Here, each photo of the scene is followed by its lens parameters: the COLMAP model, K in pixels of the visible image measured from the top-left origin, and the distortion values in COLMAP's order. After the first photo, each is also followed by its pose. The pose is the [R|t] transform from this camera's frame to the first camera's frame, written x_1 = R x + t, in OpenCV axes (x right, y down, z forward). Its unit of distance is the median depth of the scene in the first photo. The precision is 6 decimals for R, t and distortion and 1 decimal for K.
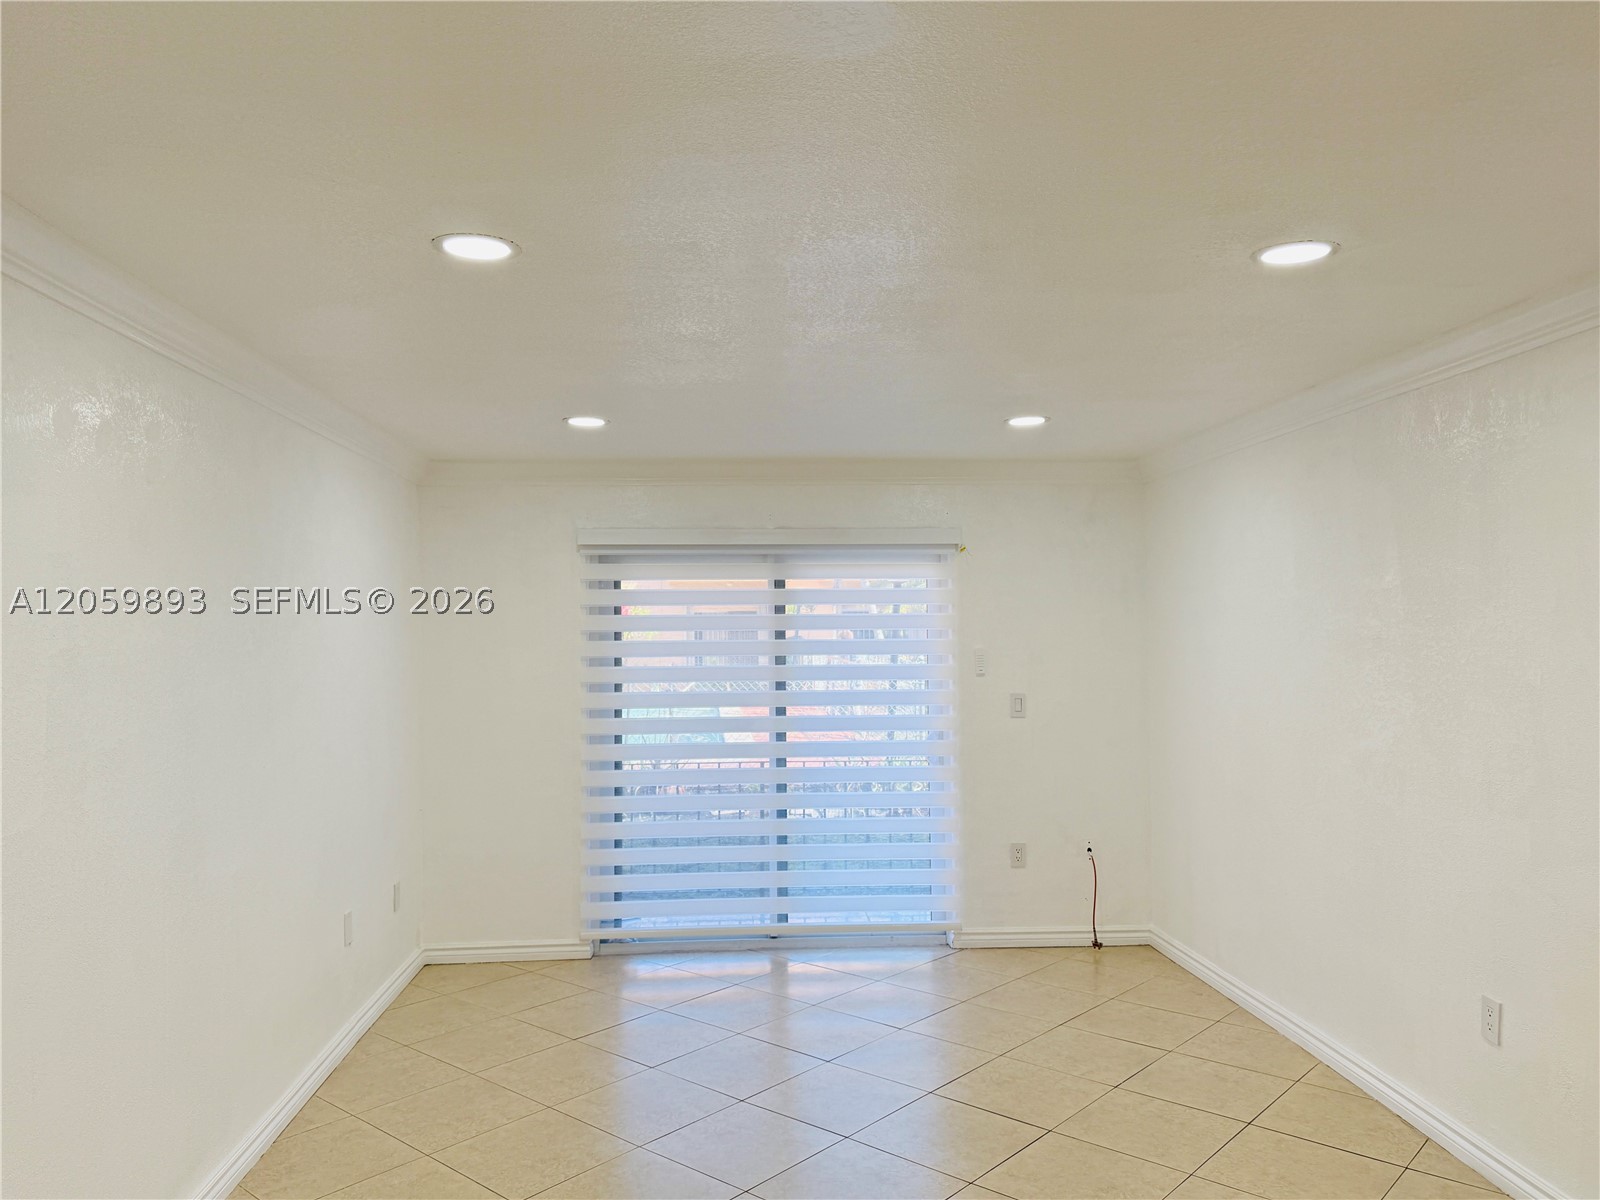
lens RADIAL K [[1161.8, 0, 796.1], [0, 1161.8, 604.9], [0, 0, 1]] dist [0.084510, -0.083063]
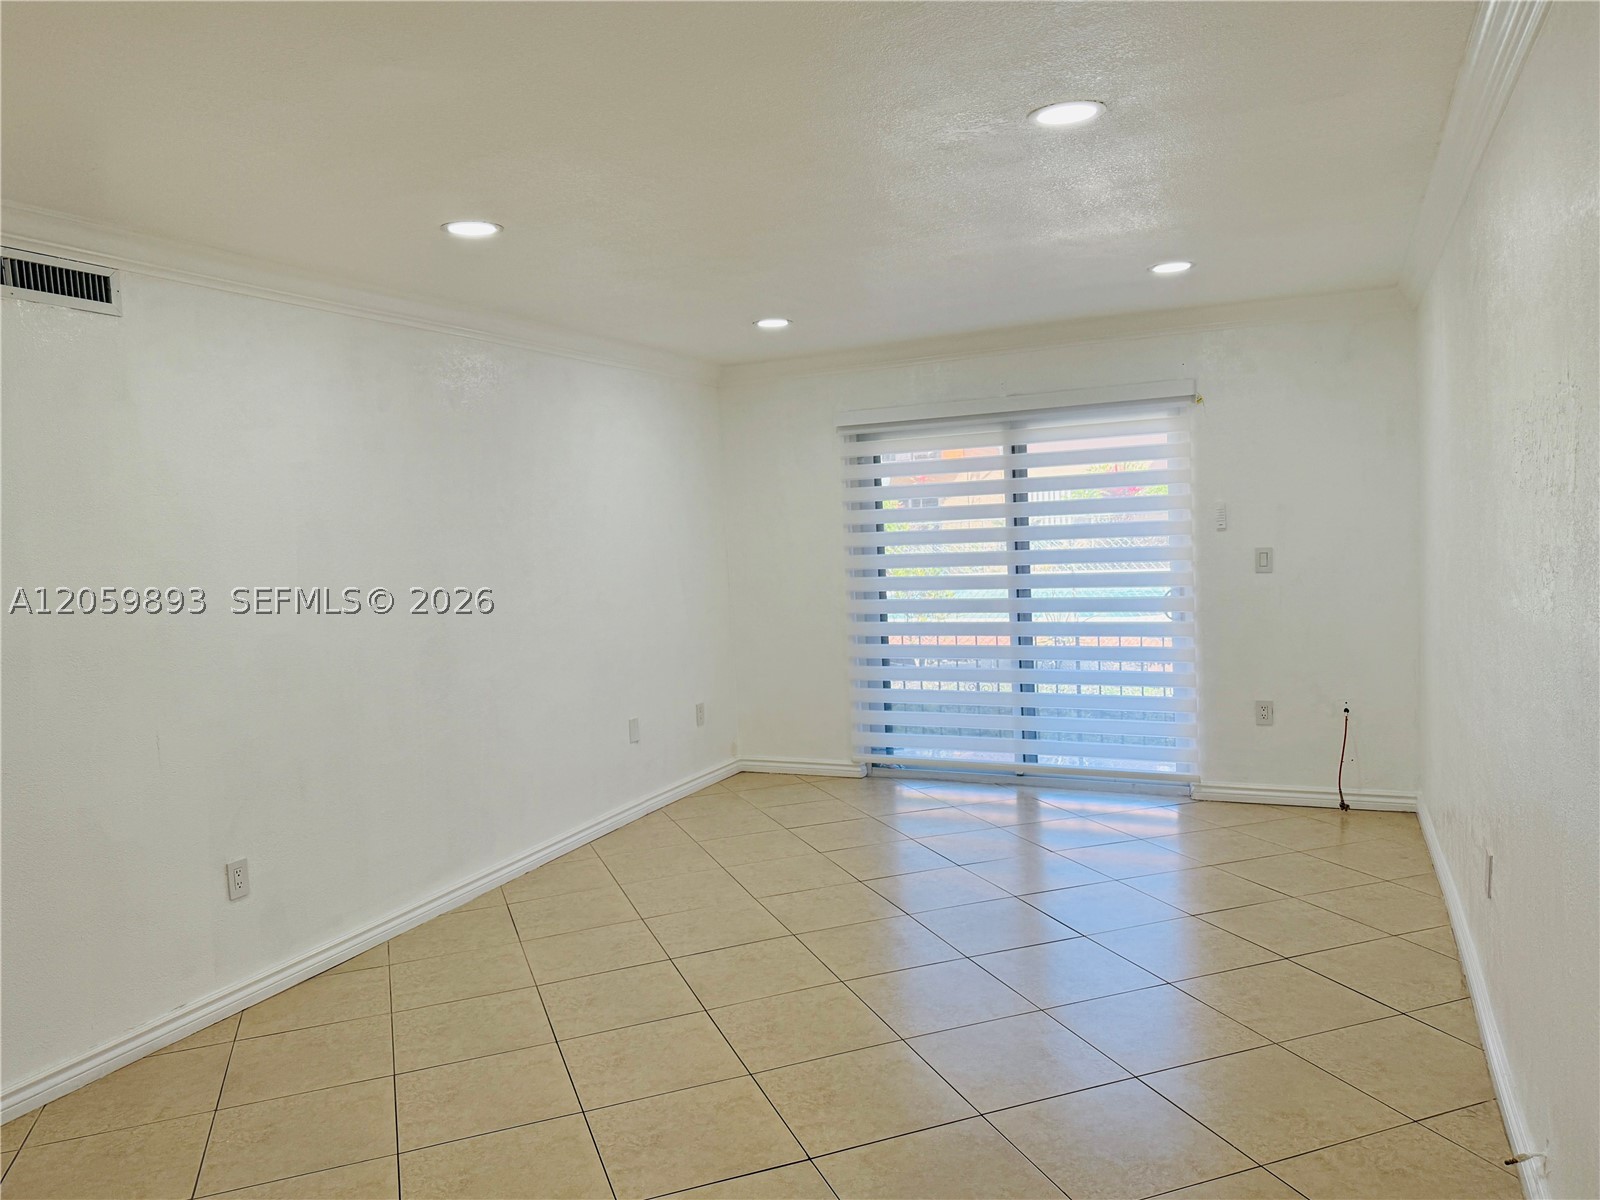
lens RADIAL K [[1161.8, 0, 805.6], [0, 1161.8, 593.9], [0, 0, 1]] dist [0.084510, -0.083063]
pose [[0.874022, -0.002007, -0.485882, 0.338369], [0.048507, 0.995356, 0.083146, 0.015642], [0.483458, -0.096240, 0.870061, -0.031432]]
